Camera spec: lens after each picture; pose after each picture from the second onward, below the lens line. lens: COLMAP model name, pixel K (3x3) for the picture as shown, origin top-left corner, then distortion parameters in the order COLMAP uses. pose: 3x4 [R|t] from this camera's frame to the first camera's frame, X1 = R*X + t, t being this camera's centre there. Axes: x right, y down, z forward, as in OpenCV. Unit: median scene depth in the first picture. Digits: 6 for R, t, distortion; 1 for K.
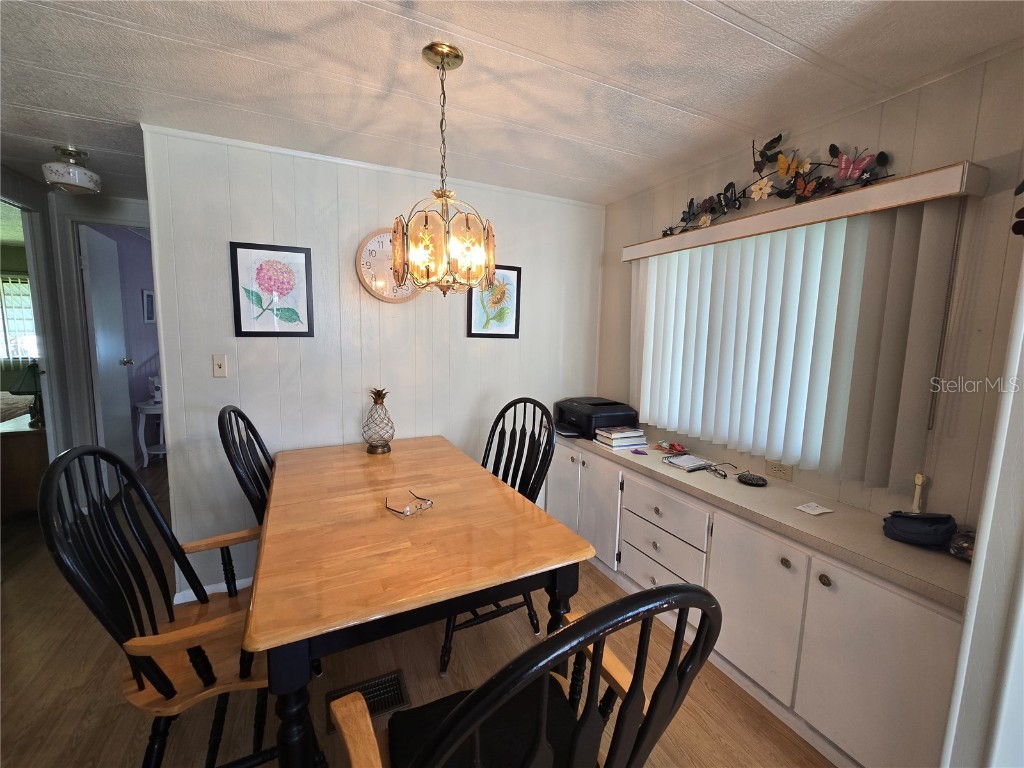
lens RADIAL K [[418.9, 0, 511.4], [0, 418.9, 381.0], [0, 0, 1]] dist [-0.005954, 0.000358]
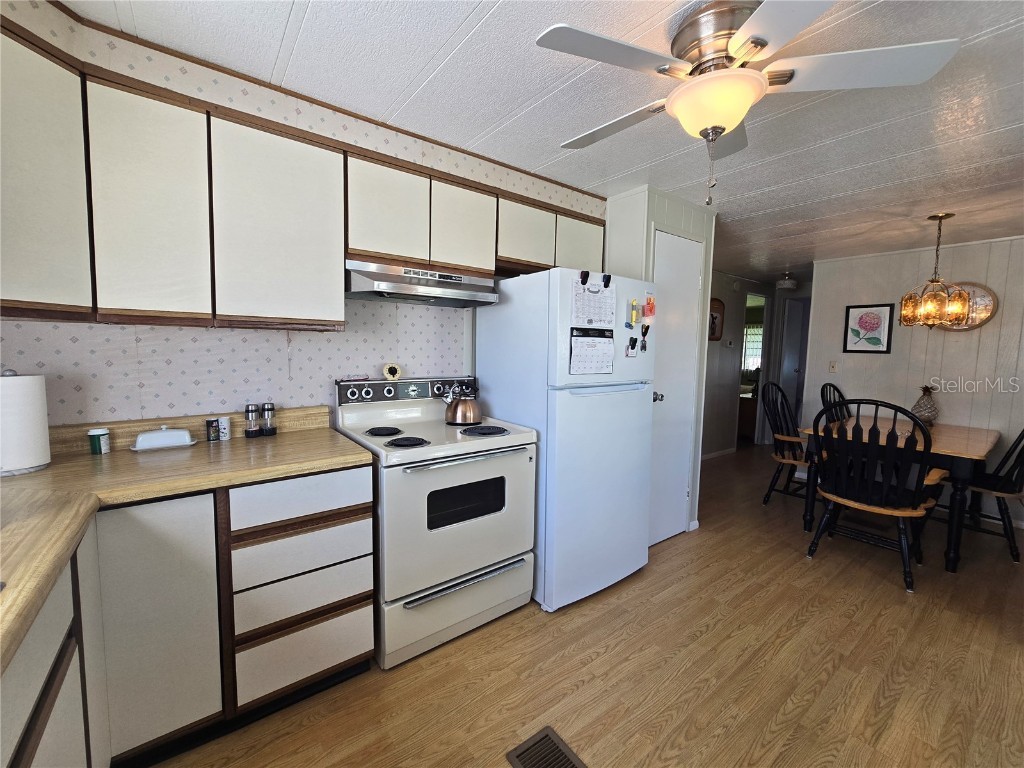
lens RADIAL K [[418.9, 0, 509.7], [0, 418.9, 374.3], [0, 0, 1]] dist [-0.005954, 0.000358]
pose [[0.198462, 0.051595, -0.978750, 0.947907], [-0.140524, 0.989794, 0.023683, 0.167675], [0.969982, 0.132838, 0.203687, -0.904344]]
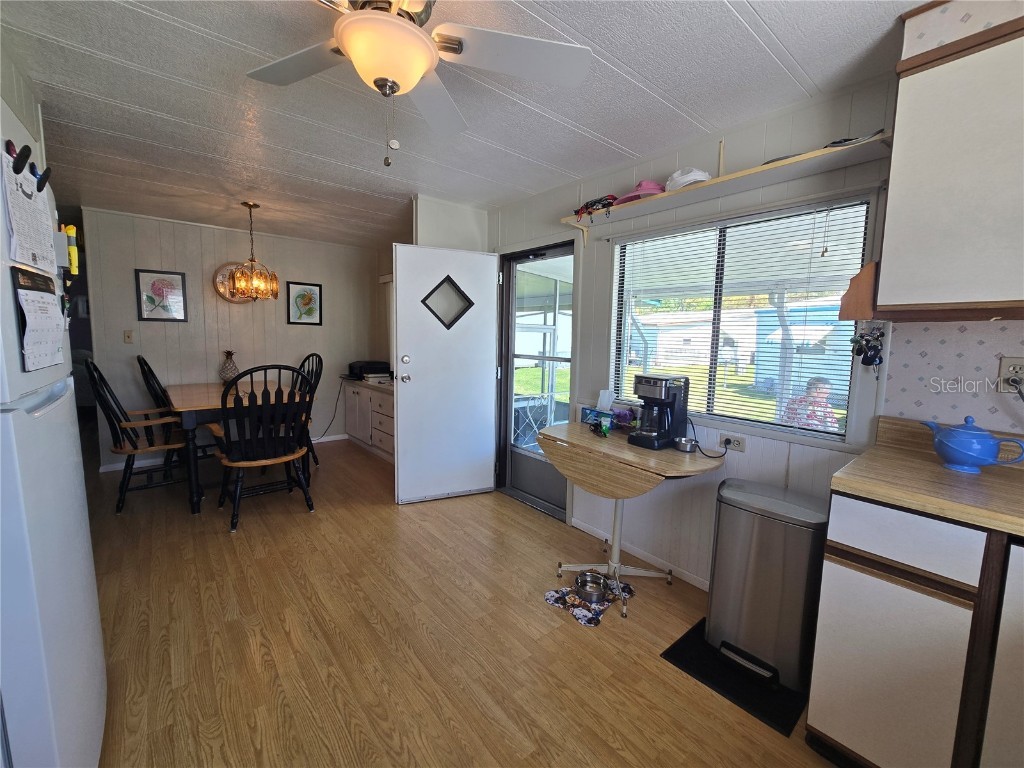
lens RADIAL K [[418.9, 0, 510.1], [0, 418.9, 374.9], [0, 0, 1]] dist [-0.005954, 0.000358]
pose [[0.969307, -0.020902, 0.244962, 0.441072], [0.025491, 0.999554, -0.015576, 0.191795], [-0.244527, 0.021342, 0.969408, -1.105995]]
